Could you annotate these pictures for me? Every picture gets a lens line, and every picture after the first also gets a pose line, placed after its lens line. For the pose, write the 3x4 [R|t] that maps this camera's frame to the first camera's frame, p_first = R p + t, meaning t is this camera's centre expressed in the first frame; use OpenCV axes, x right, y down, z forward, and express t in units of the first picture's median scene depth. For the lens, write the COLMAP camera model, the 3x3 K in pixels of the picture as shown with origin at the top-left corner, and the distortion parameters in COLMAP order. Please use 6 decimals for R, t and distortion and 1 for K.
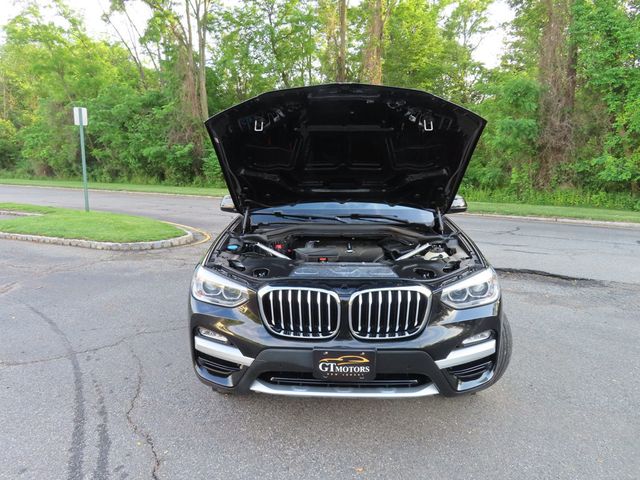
lens RADIAL K [[458.2, 0, 320.8], [0, 458.2, 238.8], [0, 0, 1]] dist [-0.003336, 0.002143]
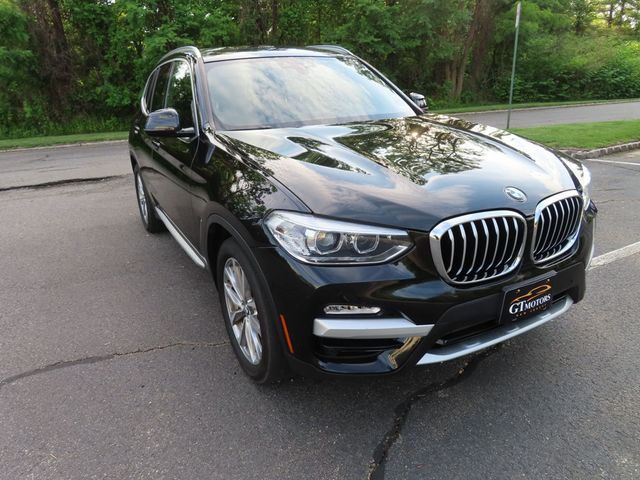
lens RADIAL K [[458.2, 0, 319.6], [0, 458.2, 237.3], [0, 0, 1]] dist [-0.003336, 0.002143]
pose [[0.579412, -0.288999, 0.762077, -0.054405], [0.186256, 0.957232, 0.221396, 0.030214], [-0.793468, 0.013662, 0.608459, -0.117878]]
